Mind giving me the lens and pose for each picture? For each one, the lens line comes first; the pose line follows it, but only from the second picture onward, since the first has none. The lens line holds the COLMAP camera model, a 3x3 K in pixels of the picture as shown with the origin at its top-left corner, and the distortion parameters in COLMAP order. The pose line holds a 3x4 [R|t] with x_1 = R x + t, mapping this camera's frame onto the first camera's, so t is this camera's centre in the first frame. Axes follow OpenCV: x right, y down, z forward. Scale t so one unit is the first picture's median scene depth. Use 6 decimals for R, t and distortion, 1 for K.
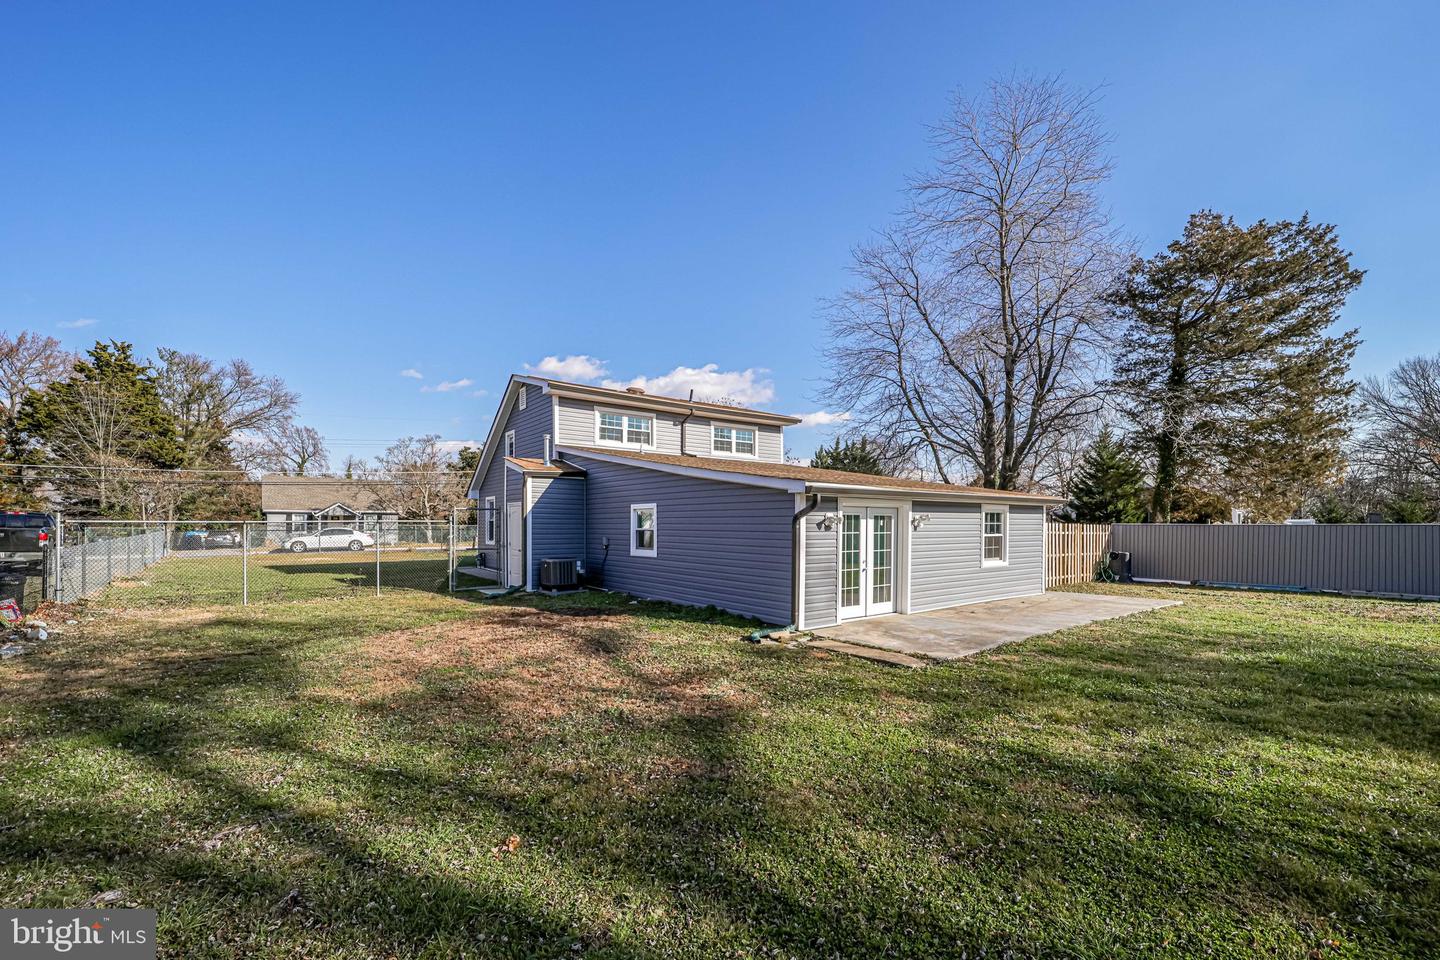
lens RADIAL K [[571.4, 0, 692.1], [0, 571.4, 514.8], [0, 0, 1]] dist [-0.018602, -0.000243]
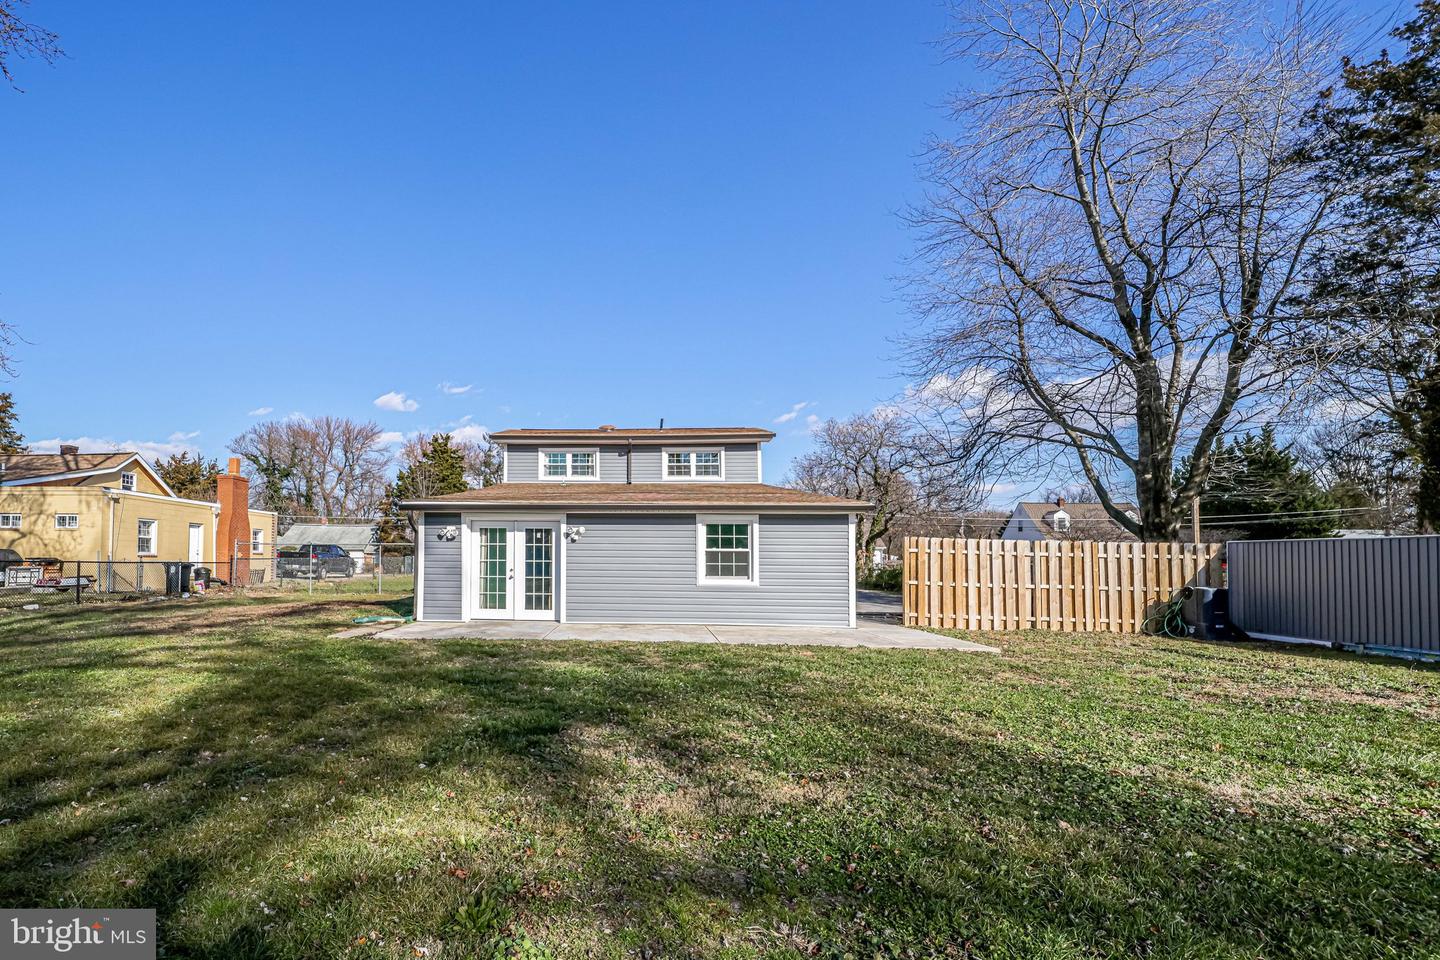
lens RADIAL K [[595.7, 0, 628.8], [0, 595.7, 525.7], [0, 0, 1]] dist [-0.007871, -0.000259]
pose [[0.781967, -0.031954, -0.622500, 0.632131], [0.002631, 0.998845, -0.047966, 0.027180], [0.623314, 0.035870, 0.781148, 0.122631]]
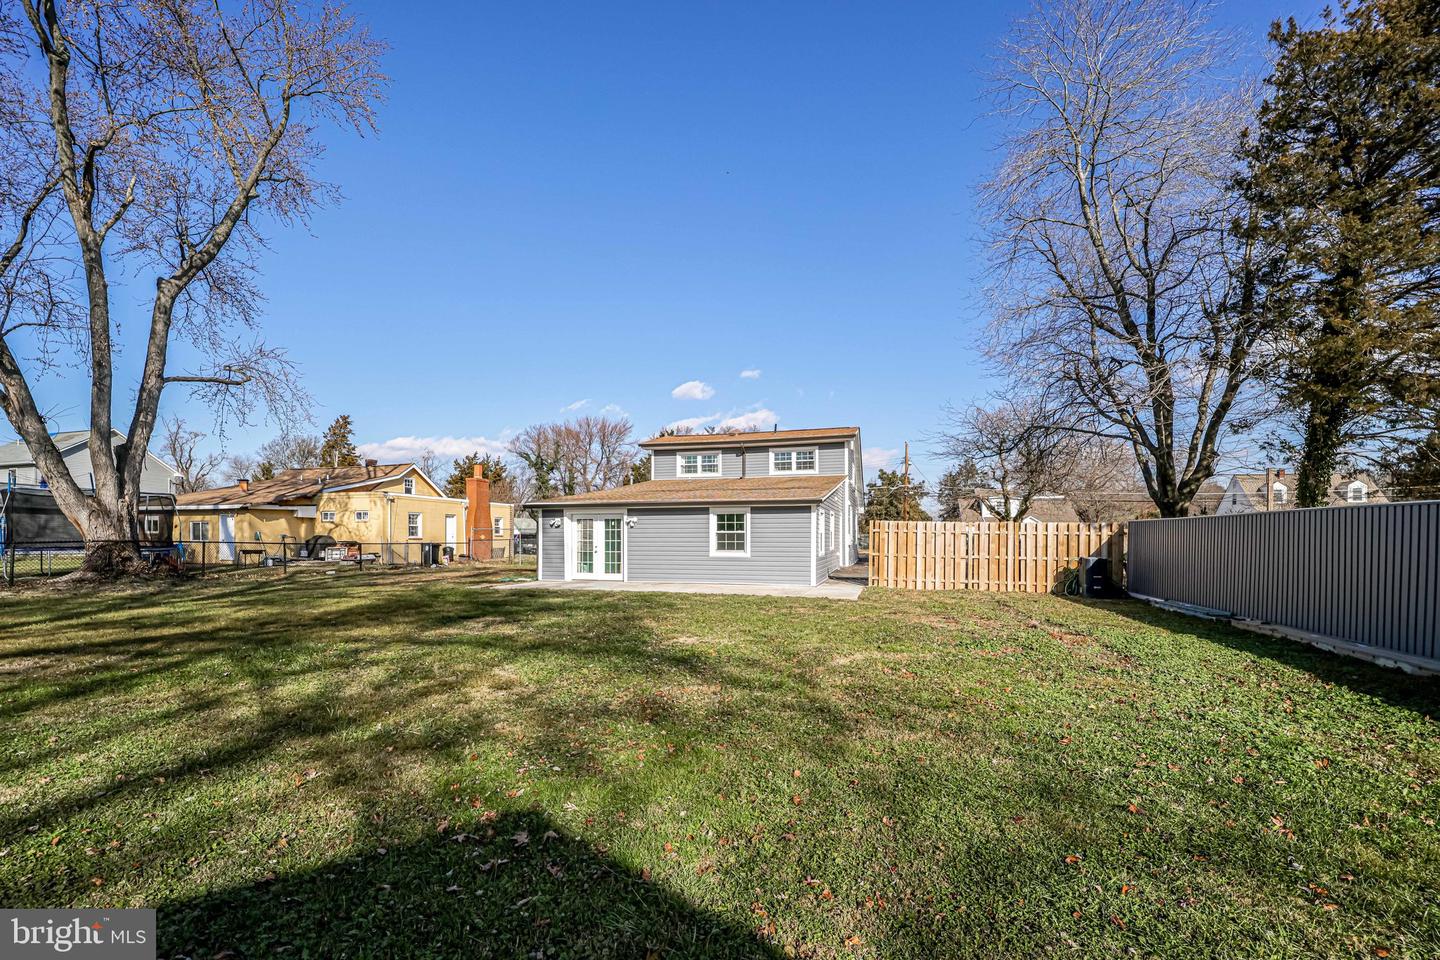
lens RADIAL K [[584.4, 0, 786.0], [0, 584.4, 511.0], [0, 0, 1]] dist [-0.001219, -0.000011]
pose [[0.653006, -0.036882, -0.756454, 1.022451], [0.014067, 0.999232, -0.036575, 0.024999], [0.757222, 0.013243, 0.653023, 0.161452]]
